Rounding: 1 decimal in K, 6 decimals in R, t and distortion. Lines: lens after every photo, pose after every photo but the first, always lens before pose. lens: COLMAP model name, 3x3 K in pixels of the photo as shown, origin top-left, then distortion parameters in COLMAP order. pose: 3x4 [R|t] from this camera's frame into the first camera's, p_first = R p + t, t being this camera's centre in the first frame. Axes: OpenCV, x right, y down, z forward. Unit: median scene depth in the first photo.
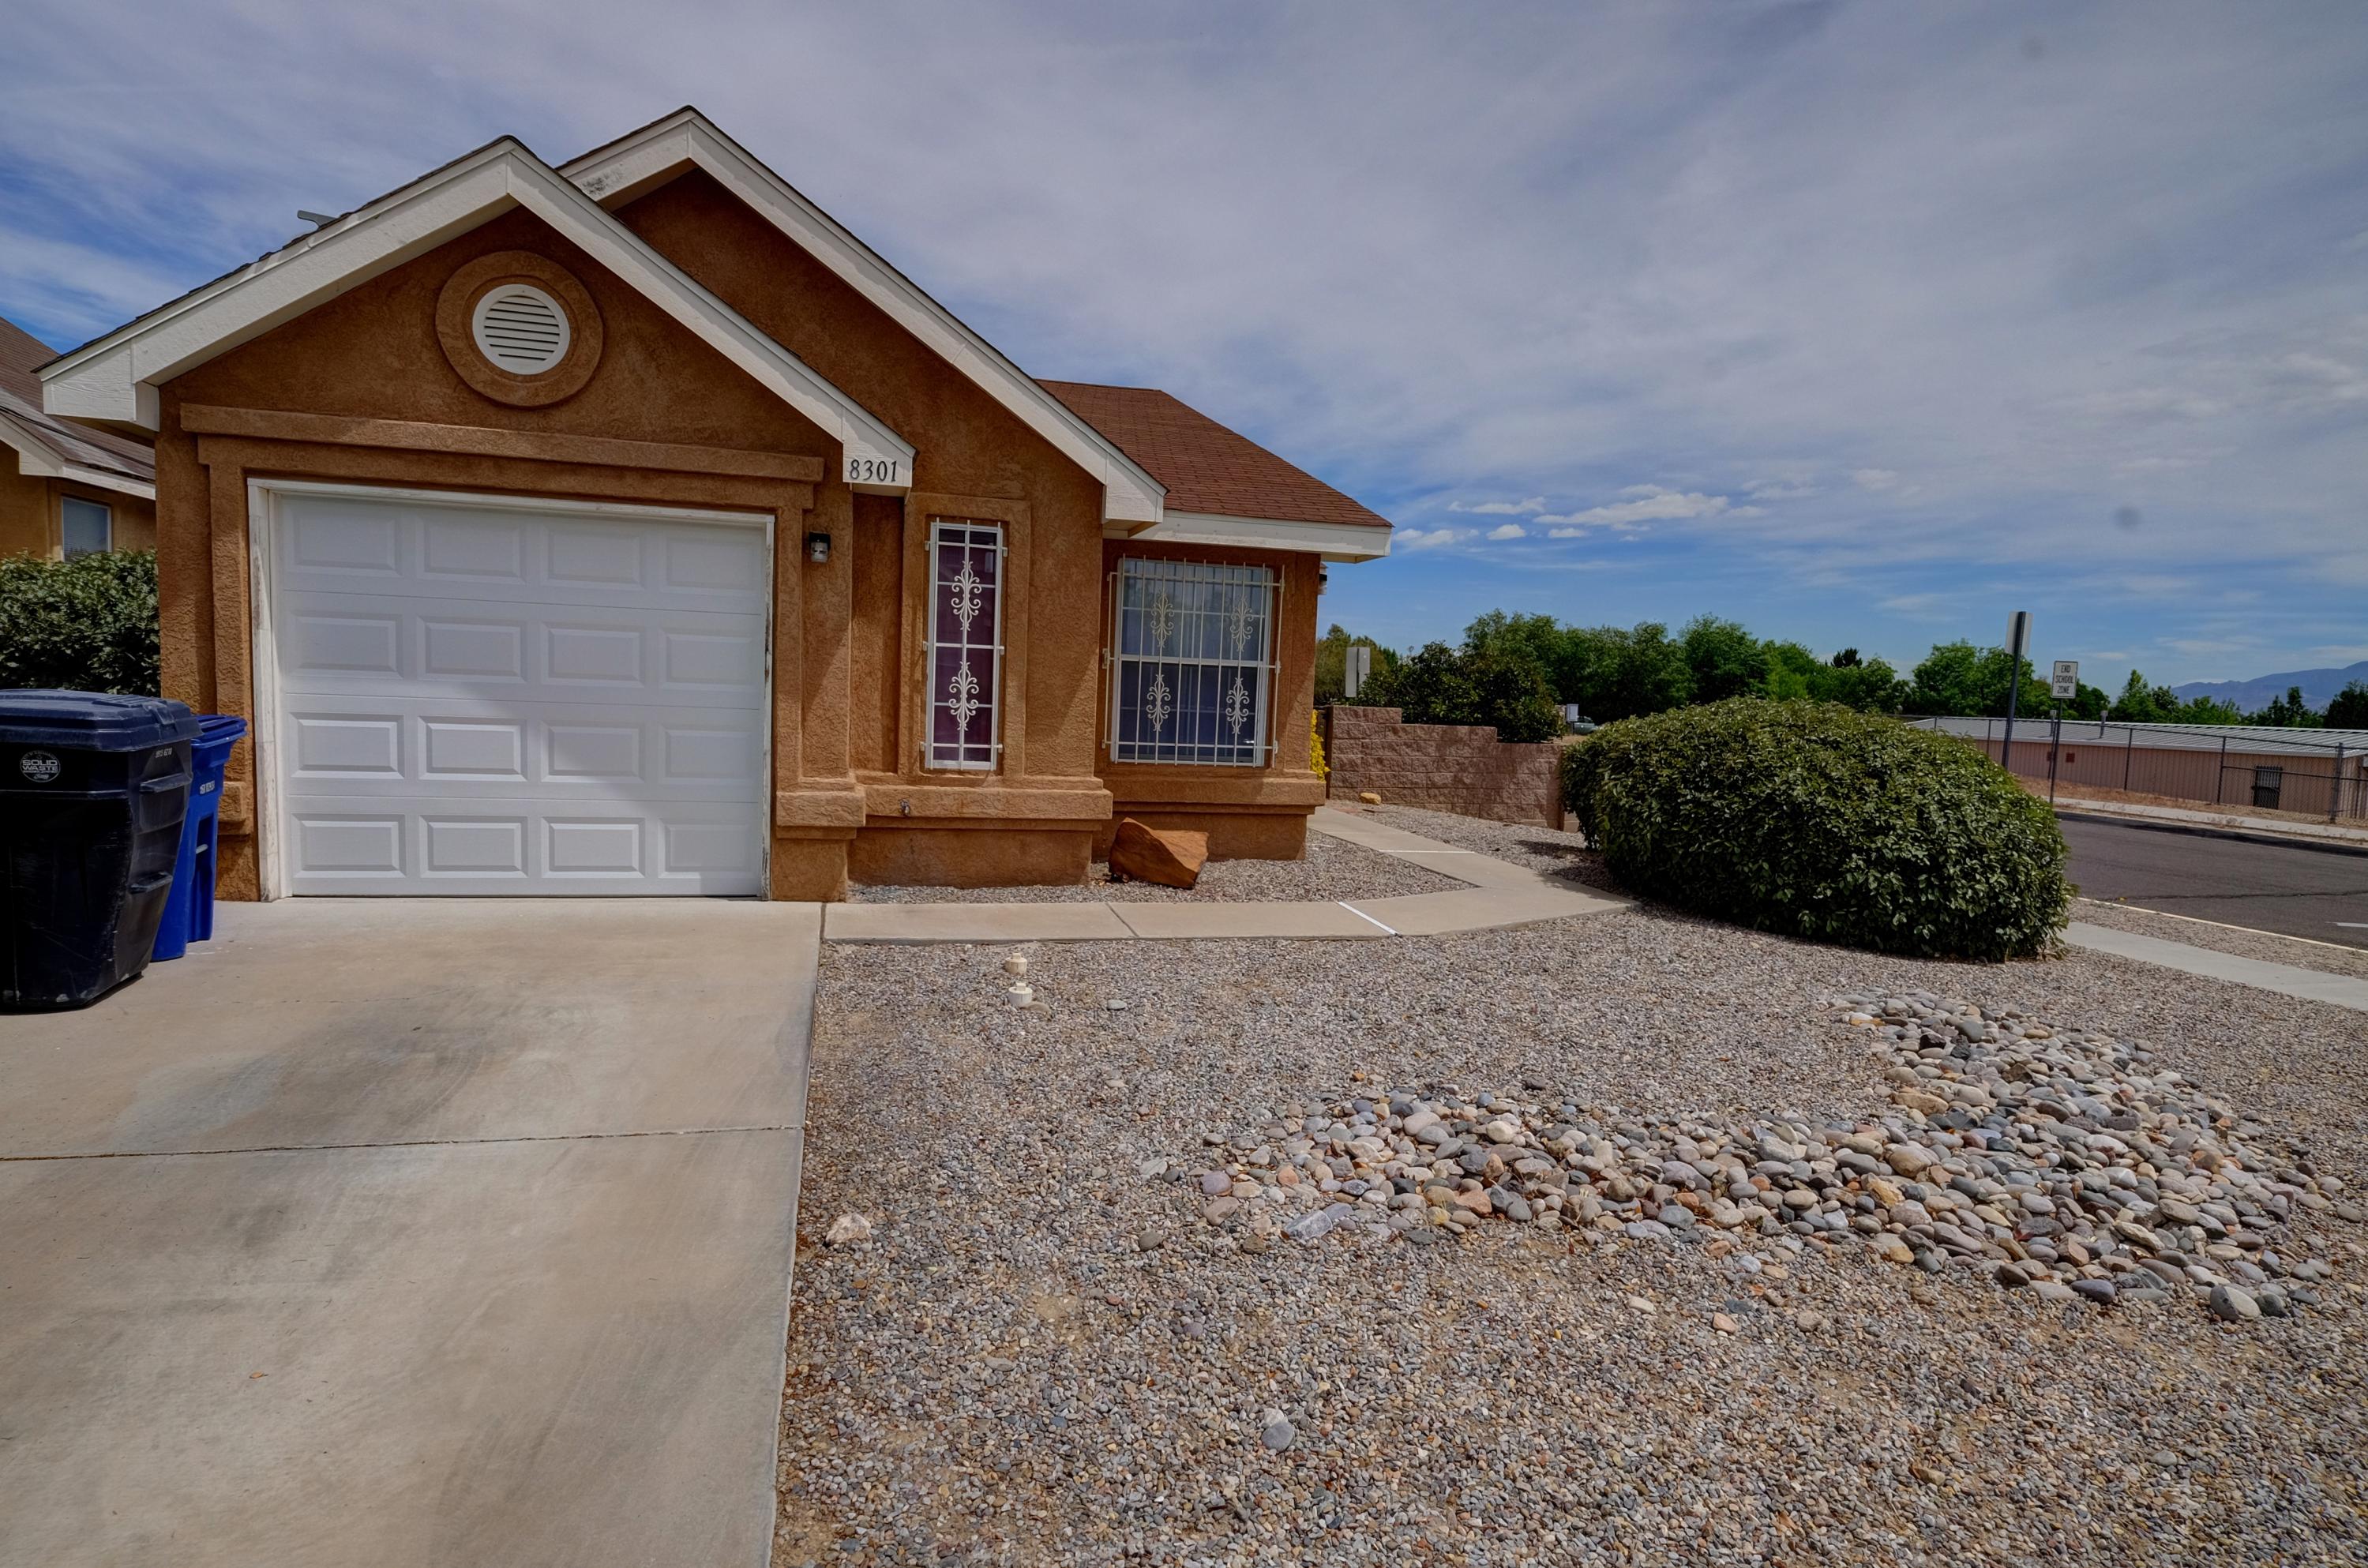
lens RADIAL K [[1264.9, 0, 1197.5], [0, 1264.9, 790.1], [0, 0, 1]] dist [0.000201, -0.001276]
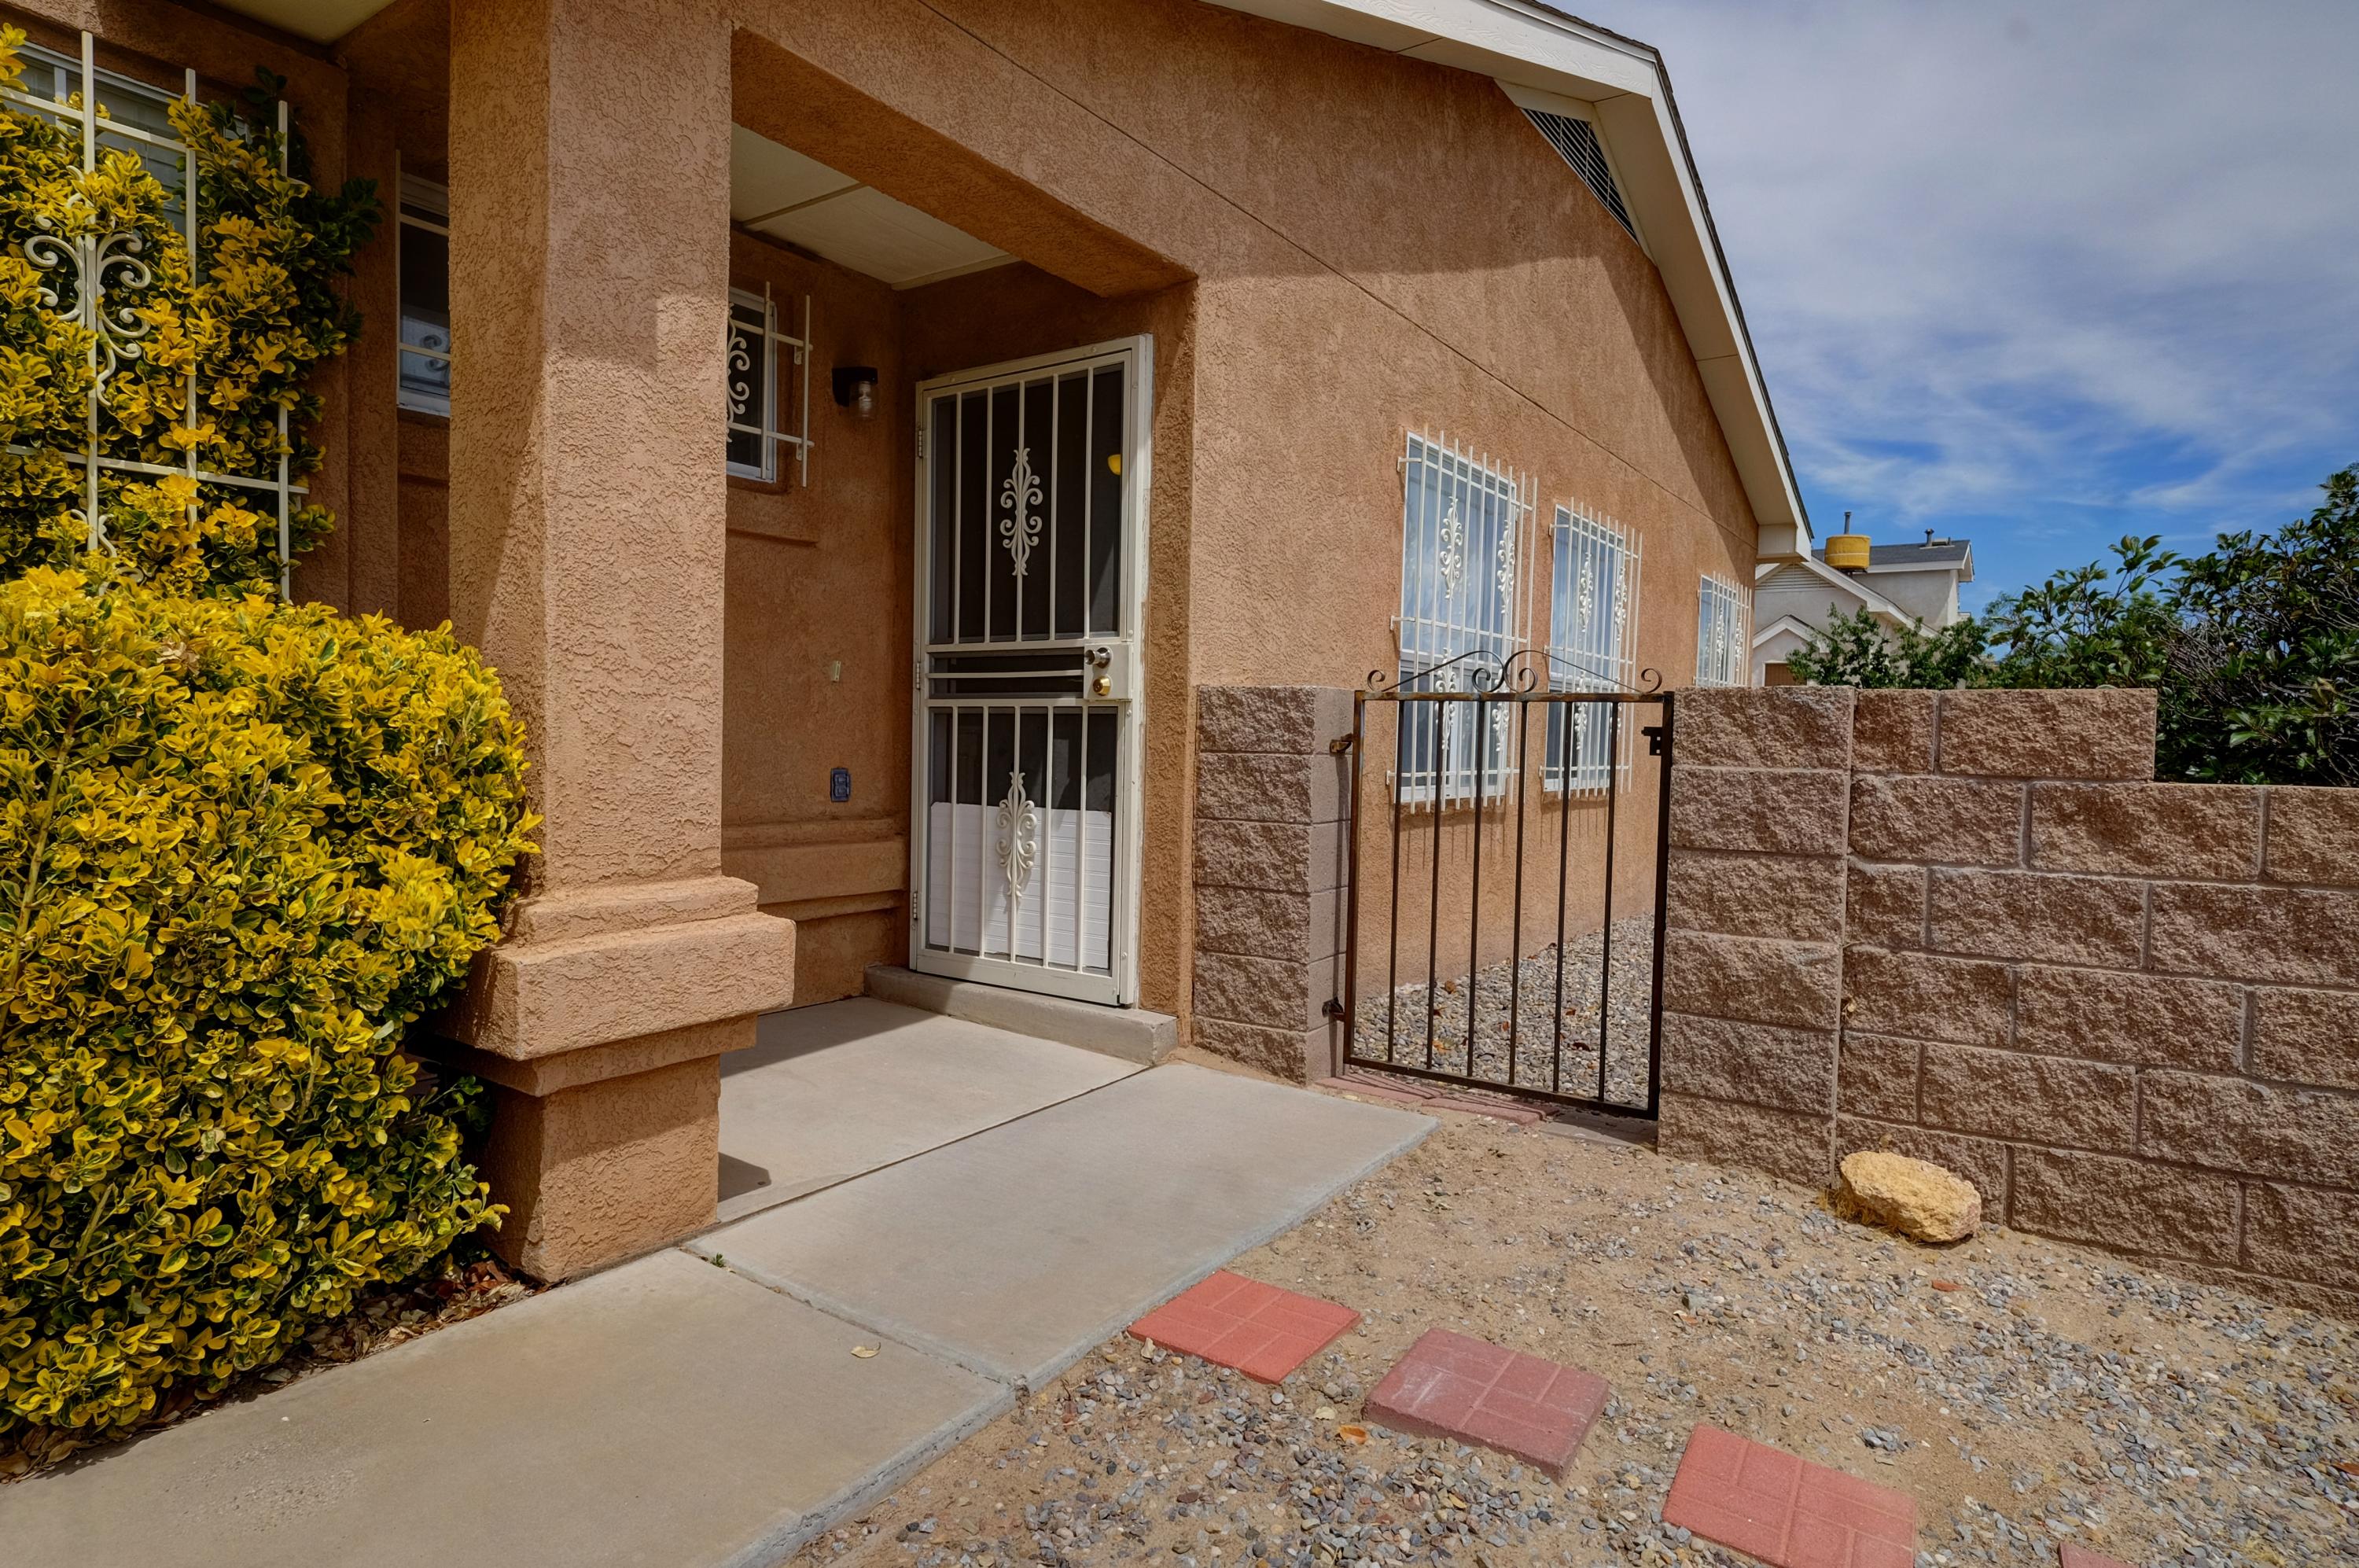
lens RADIAL K [[1260.2, 0, 1192.9], [0, 1260.2, 790.1], [0, 0, 1]] dist [0.000201, -0.001276]
pose [[0.651801, 0.004742, -0.758375, 0.204736], [-0.056721, 0.997485, -0.042512, -0.036957], [0.756266, 0.070725, 0.650430, 0.797422]]
